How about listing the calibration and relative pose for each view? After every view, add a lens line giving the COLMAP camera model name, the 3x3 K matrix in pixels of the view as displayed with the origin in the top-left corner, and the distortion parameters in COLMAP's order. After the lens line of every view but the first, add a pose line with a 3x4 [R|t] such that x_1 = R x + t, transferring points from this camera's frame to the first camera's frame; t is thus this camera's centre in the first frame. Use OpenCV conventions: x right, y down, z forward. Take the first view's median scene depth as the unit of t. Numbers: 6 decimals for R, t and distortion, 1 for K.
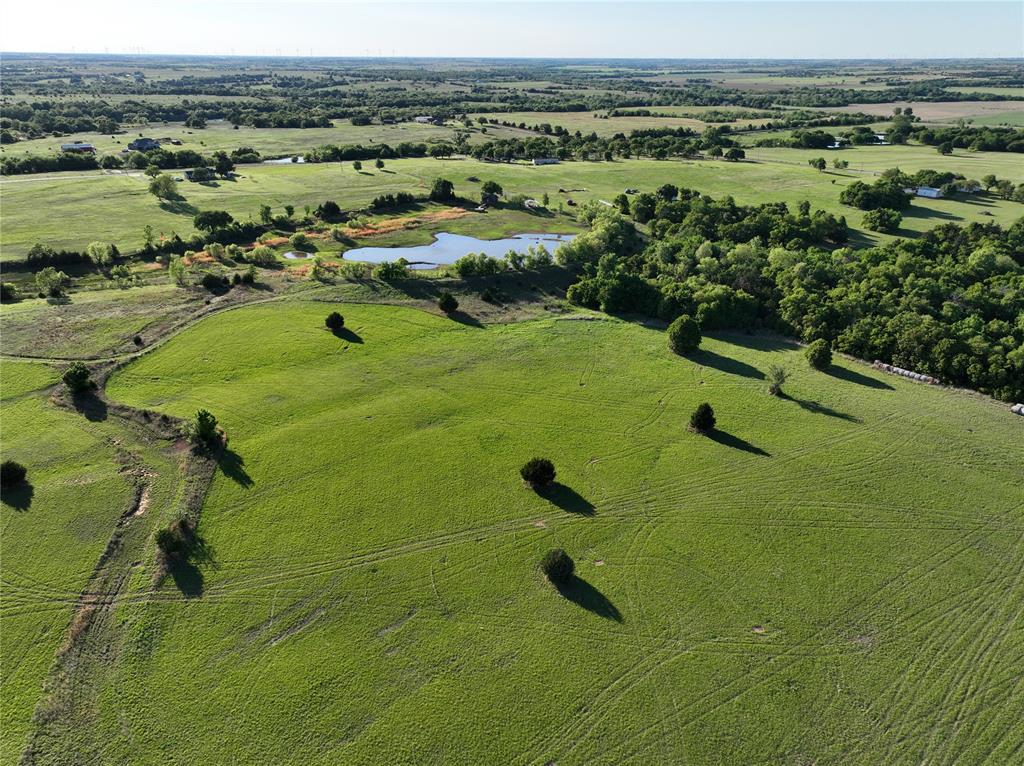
lens RADIAL K [[719.6, 0, 512.9], [0, 719.6, 382.4], [0, 0, 1]] dist [-0.004082, 0.021300]
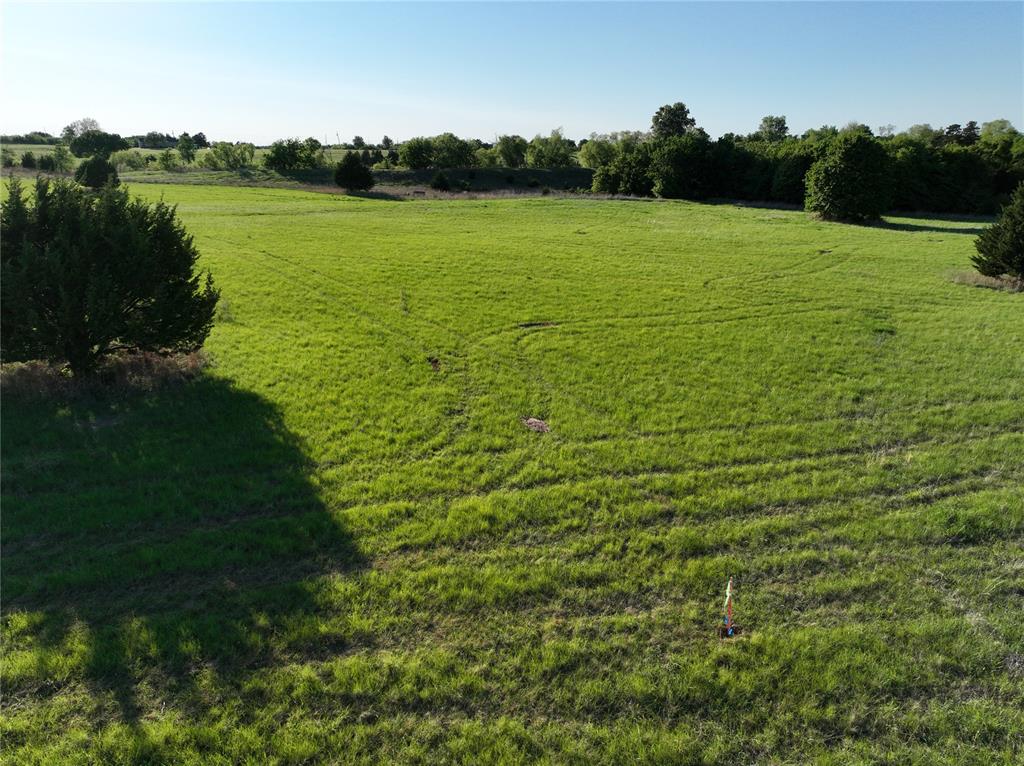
lens RADIAL K [[719.6, 0, 512.9], [0, 719.6, 382.4], [0, 0, 1]] dist [-0.004082, 0.021300]
pose [[0.994724, 0.026407, -0.099131, 0.040246], [-0.037770, 0.992698, -0.114557, 0.047128], [0.095382, 0.117696, 0.988458, 0.264683]]
